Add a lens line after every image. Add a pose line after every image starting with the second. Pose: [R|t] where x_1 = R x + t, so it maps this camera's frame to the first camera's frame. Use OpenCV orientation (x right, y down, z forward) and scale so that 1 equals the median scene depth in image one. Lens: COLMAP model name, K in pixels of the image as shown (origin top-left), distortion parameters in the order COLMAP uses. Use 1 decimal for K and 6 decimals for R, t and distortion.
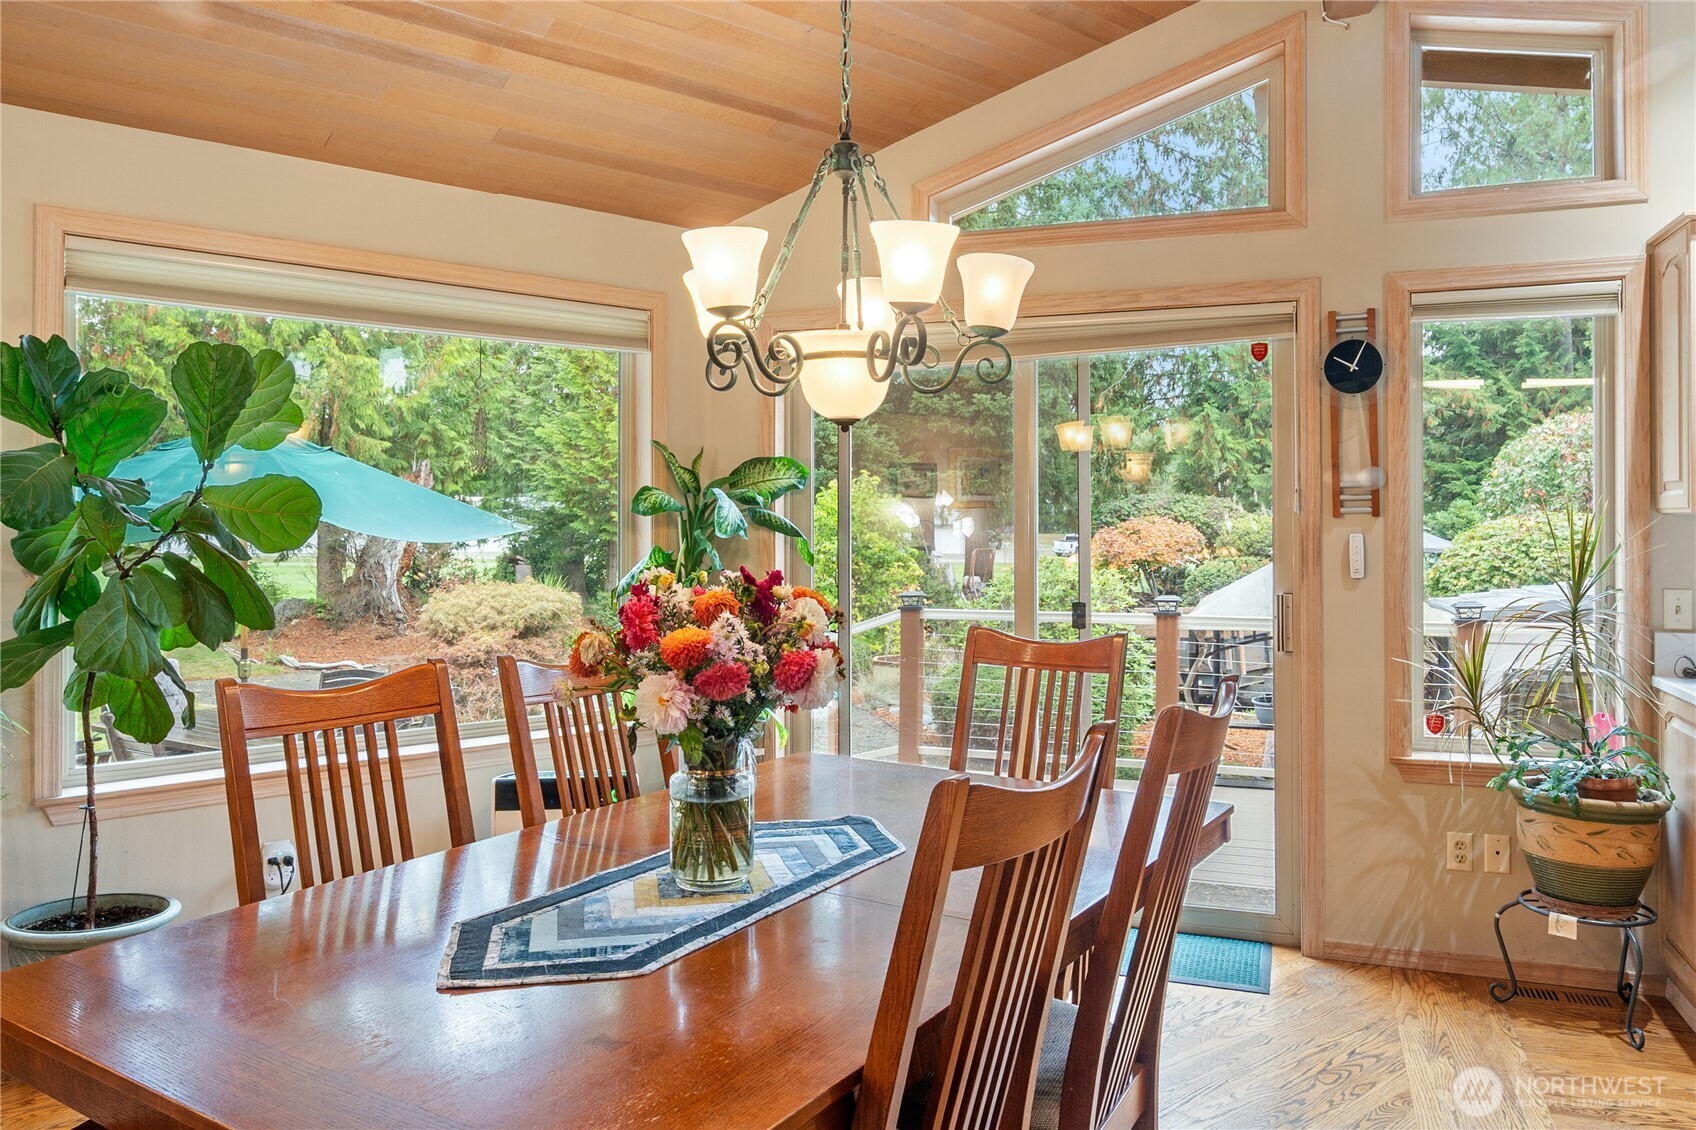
lens RADIAL K [[1205.9, 0, 852.0], [0, 1205.9, 494.5], [0, 0, 1]] dist [-0.006899, 0.000480]
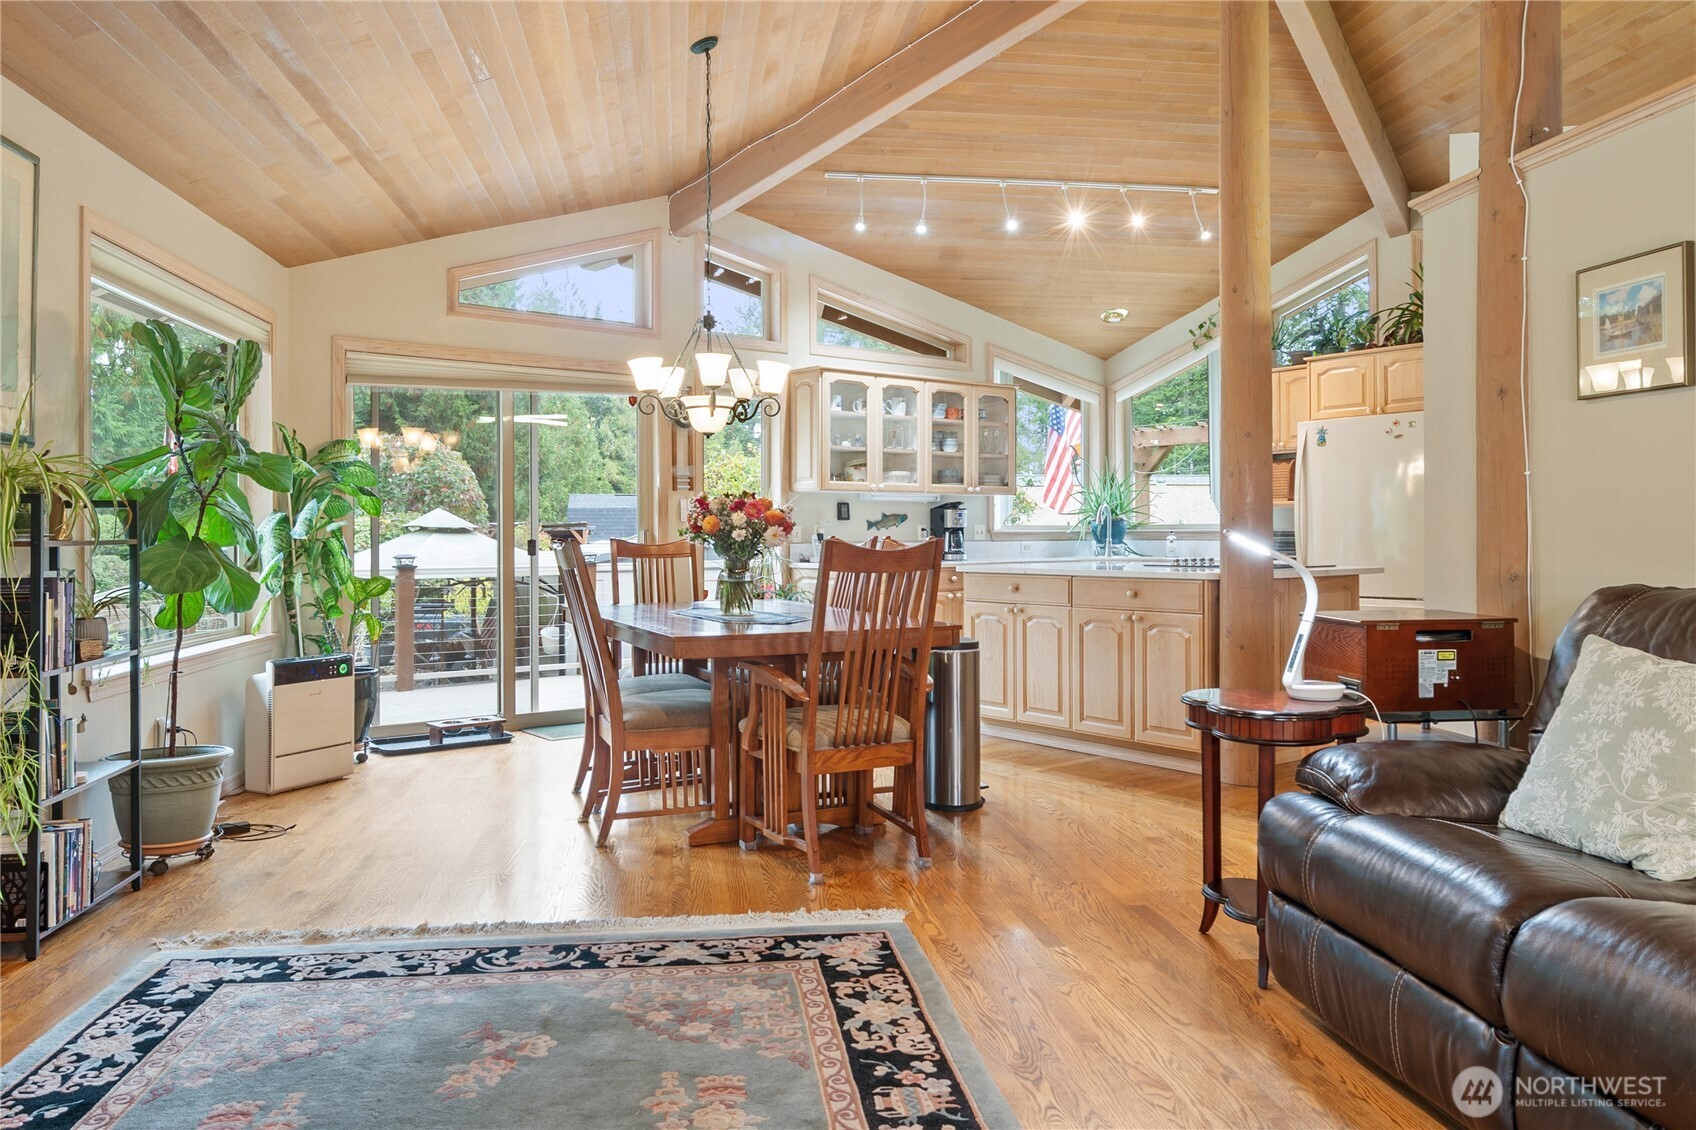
lens RADIAL K [[1202.2, 0, 854.4], [0, 1202.2, 508.8], [0, 0, 1]] dist [-0.004045, -0.000516]
pose [[0.536412, 0.015574, 0.843813, -1.088136], [-0.017686, 0.999818, -0.007211, 0.057205], [-0.843771, -0.011056, 0.536590, -0.298074]]
